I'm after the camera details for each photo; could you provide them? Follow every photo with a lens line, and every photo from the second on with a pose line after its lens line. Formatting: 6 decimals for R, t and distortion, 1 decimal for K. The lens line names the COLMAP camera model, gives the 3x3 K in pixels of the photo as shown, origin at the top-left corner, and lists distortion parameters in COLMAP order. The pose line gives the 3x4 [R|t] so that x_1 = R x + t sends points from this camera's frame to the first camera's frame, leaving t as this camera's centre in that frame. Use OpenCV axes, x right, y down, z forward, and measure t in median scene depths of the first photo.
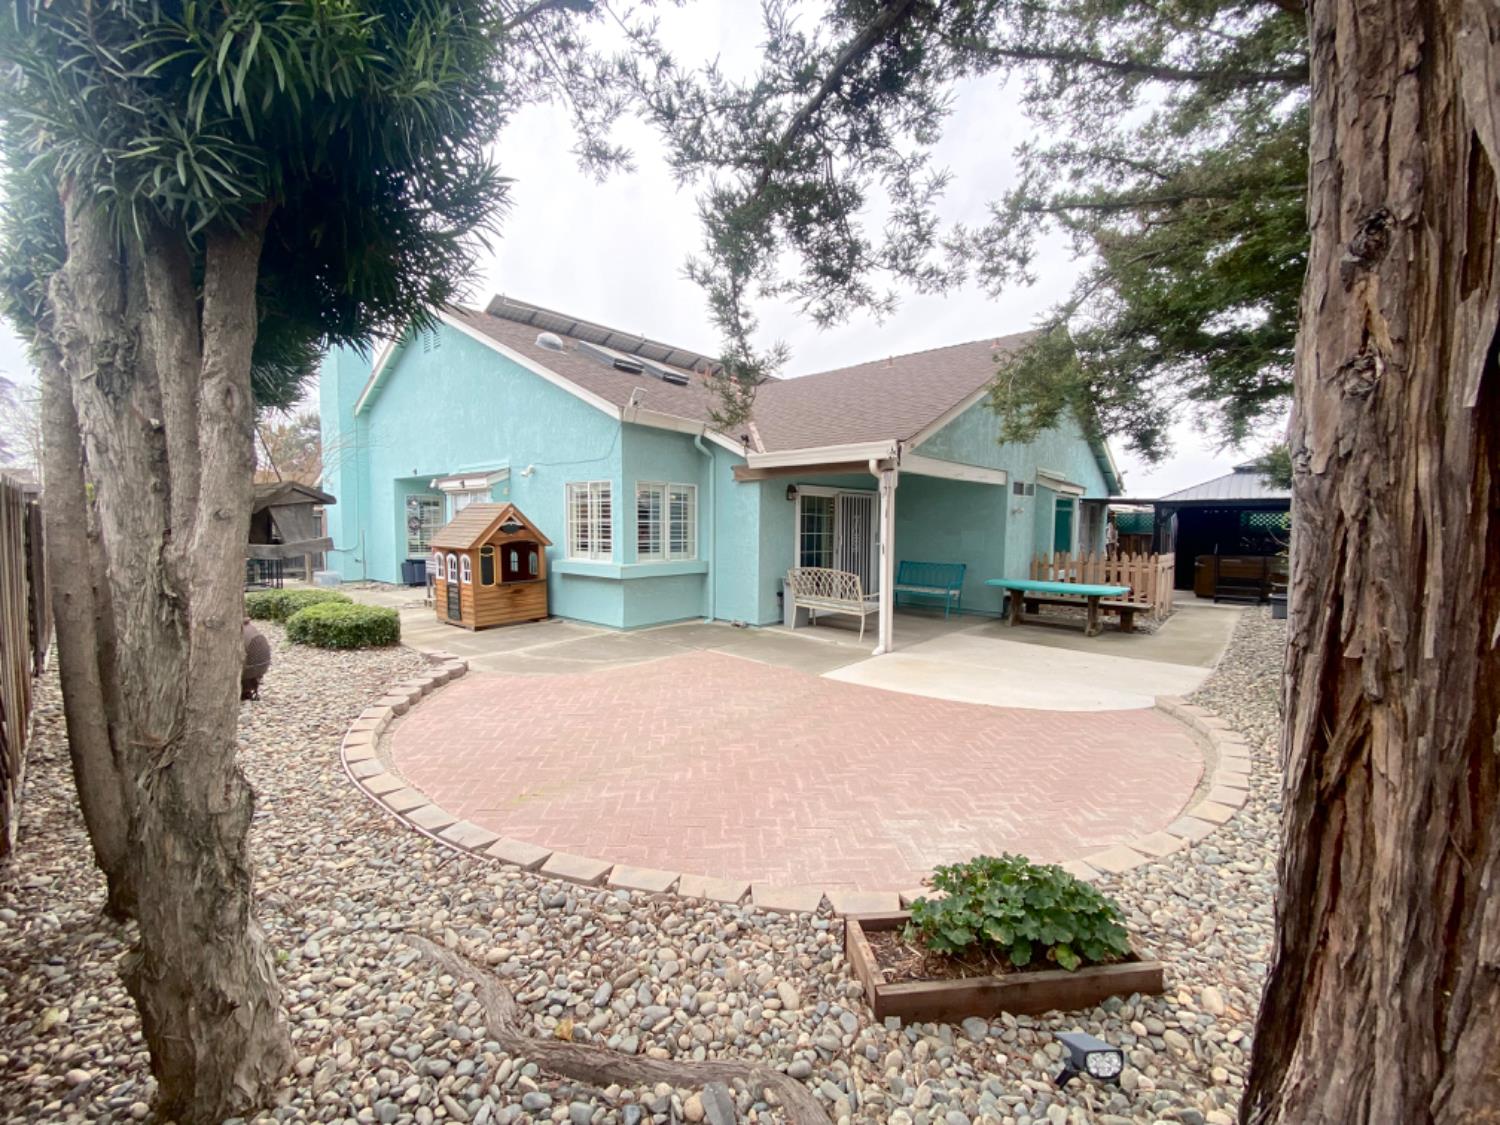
lens RADIAL K [[605.2, 0, 749.3], [0, 605.2, 552.4], [0, 0, 1]] dist [0.040090, -0.032995]
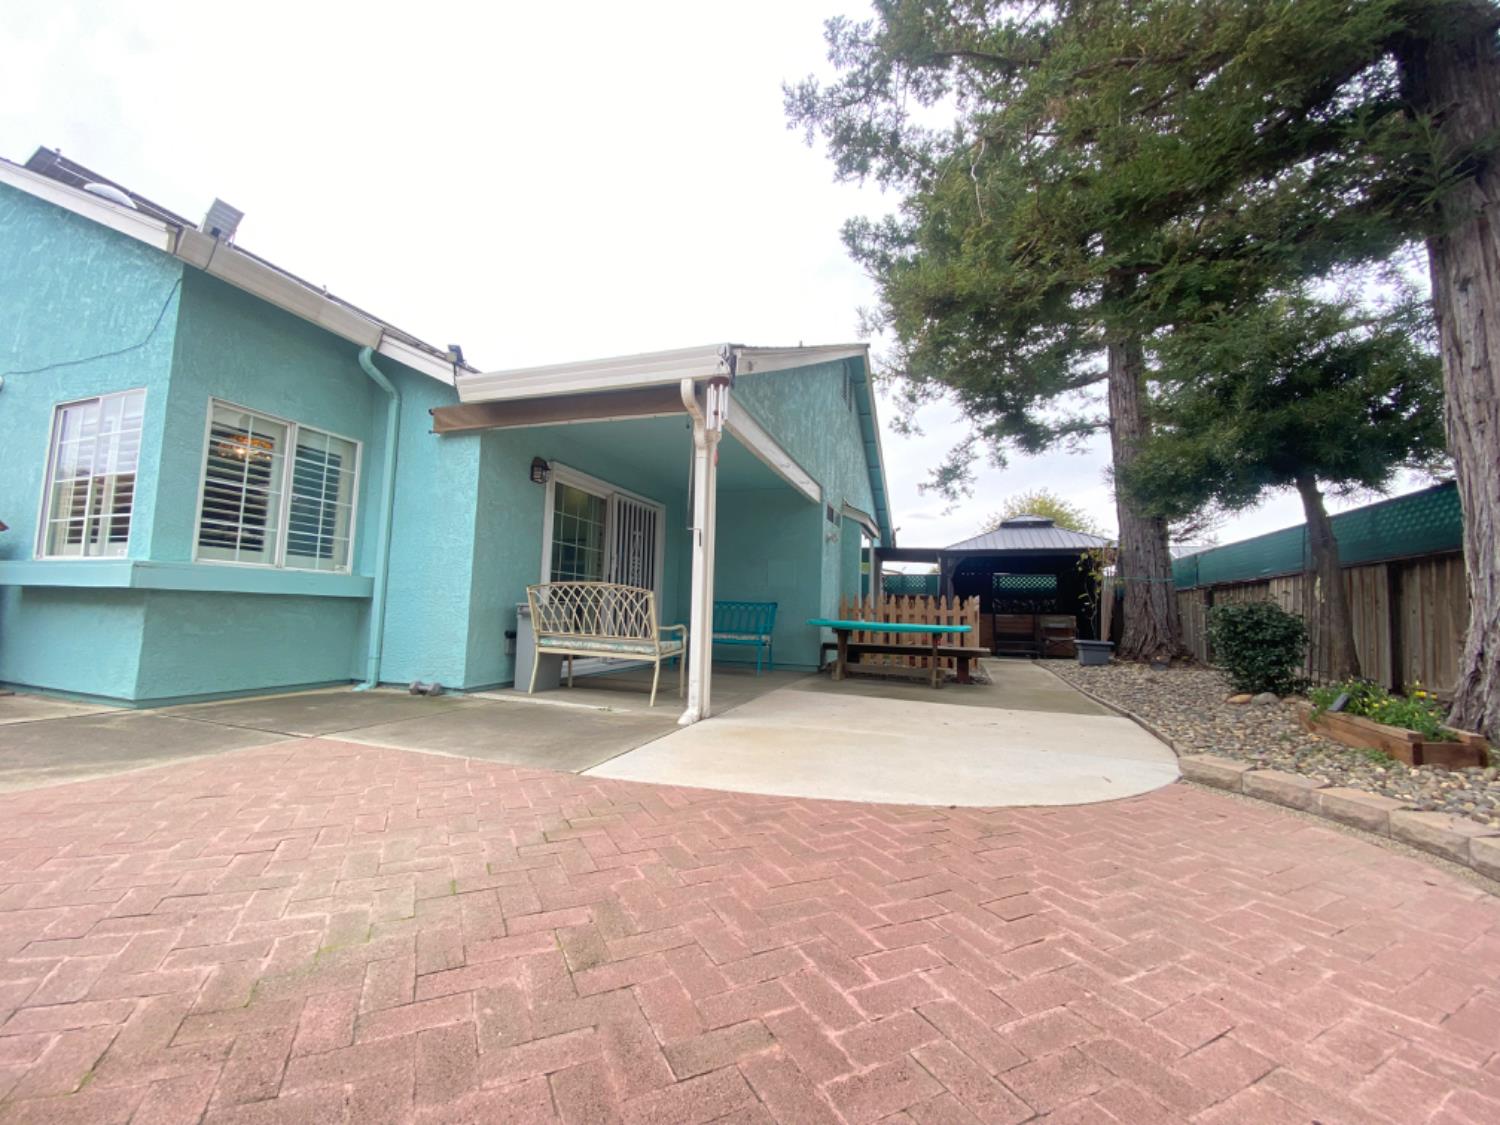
lens RADIAL K [[605.2, 0, 749.3], [0, 605.2, 552.4], [0, 0, 1]] dist [0.040090, -0.032995]
pose [[0.921765, 0.051092, 0.384367, 0.034380], [0.003200, 0.990245, -0.139304, 0.076260], [-0.387735, 0.129635, 0.912610, 0.379416]]
